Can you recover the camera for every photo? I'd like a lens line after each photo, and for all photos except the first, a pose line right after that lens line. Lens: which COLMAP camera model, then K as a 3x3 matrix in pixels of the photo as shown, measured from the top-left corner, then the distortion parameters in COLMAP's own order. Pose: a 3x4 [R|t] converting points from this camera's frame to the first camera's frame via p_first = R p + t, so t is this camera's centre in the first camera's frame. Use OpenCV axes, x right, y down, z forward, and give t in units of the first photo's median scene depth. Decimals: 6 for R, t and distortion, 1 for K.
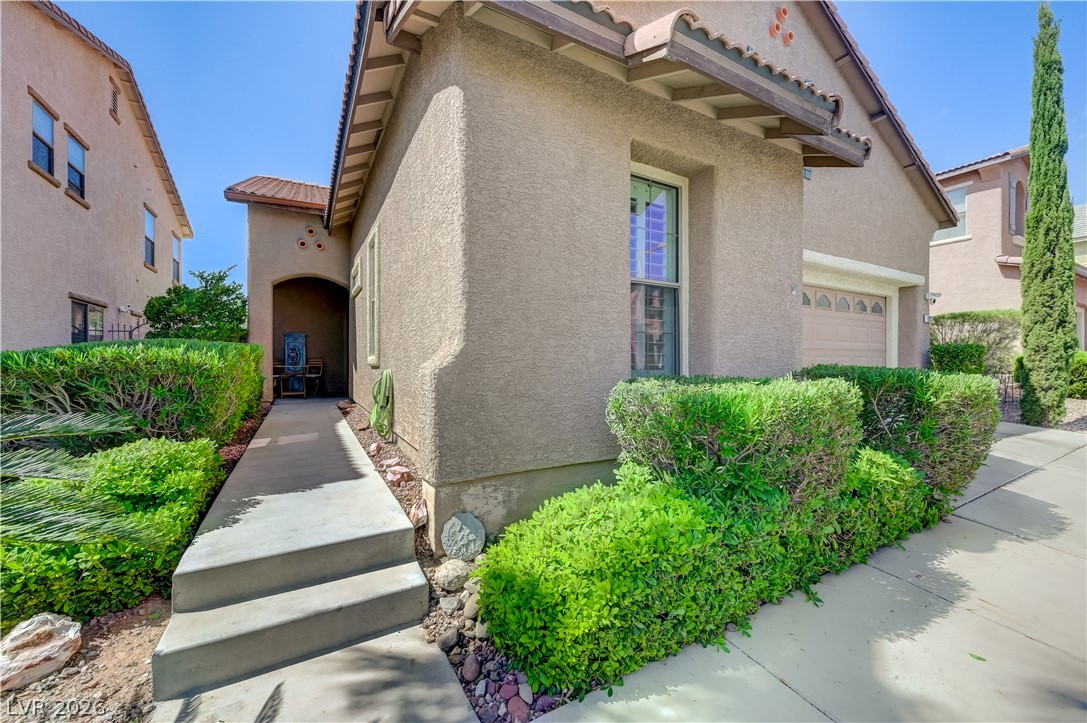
lens RADIAL K [[430.2, 0, 551.7], [0, 430.2, 358.5], [0, 0, 1]] dist [-0.001002, 0.000331]
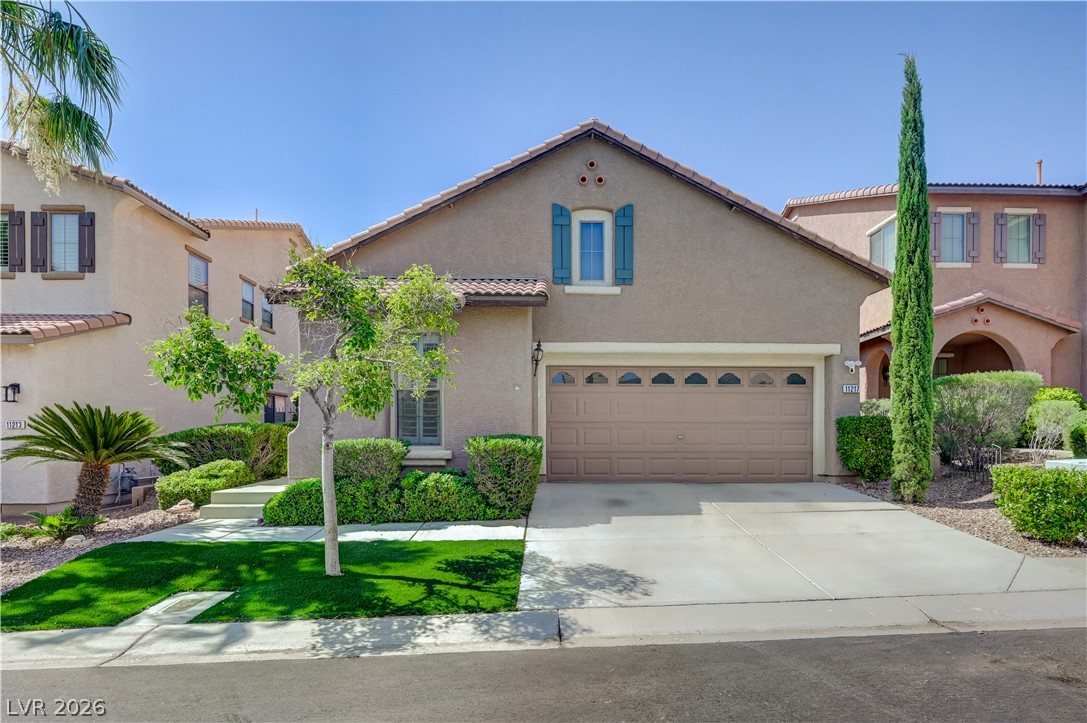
lens RADIAL K [[608.2, 0, 559.5], [0, 608.2, 437.0], [0, 0, 1]] dist [-0.002831, -0.002178]
pose [[0.878983, 0.004108, -0.476836, 0.958331], [-0.000550, 0.999971, 0.007601, 0.003985], [0.476853, -0.006419, 0.878959, -0.479937]]
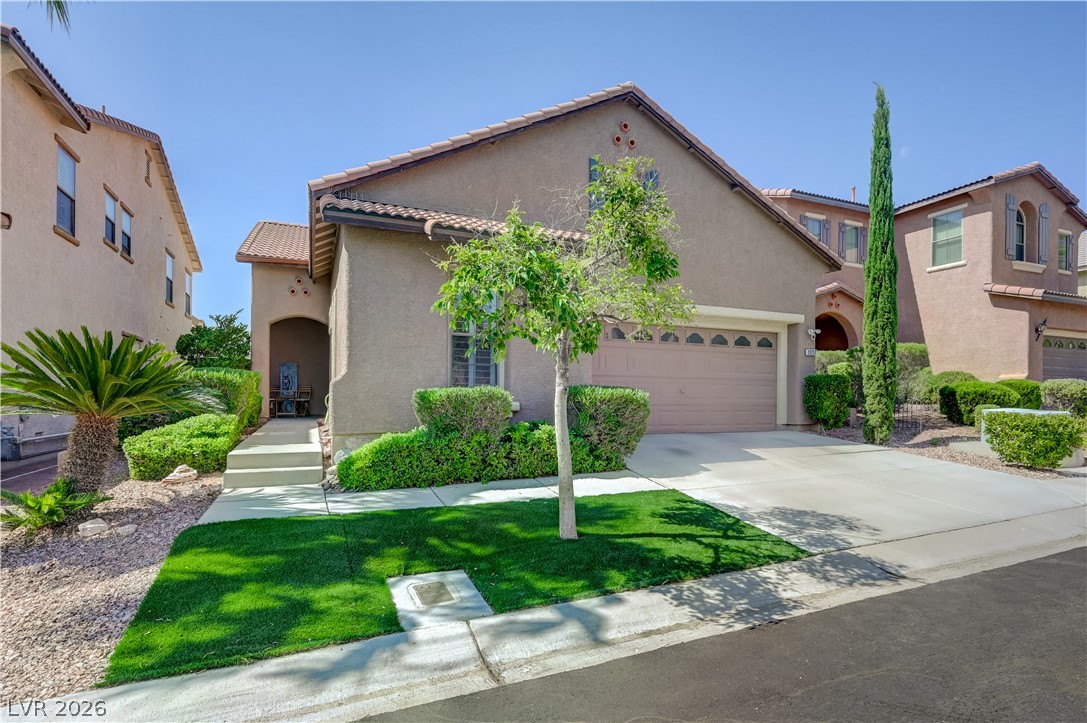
lens RADIAL K [[566.0, 0, 560.3], [0, 566.0, 396.1], [0, 0, 1]] dist [0.001125, -0.001784]
pose [[0.993877, 0.009028, -0.110121, 0.387966], [-0.008875, 0.999959, 0.001874, 0.026719], [0.110134, -0.000885, 0.993916, -0.563502]]
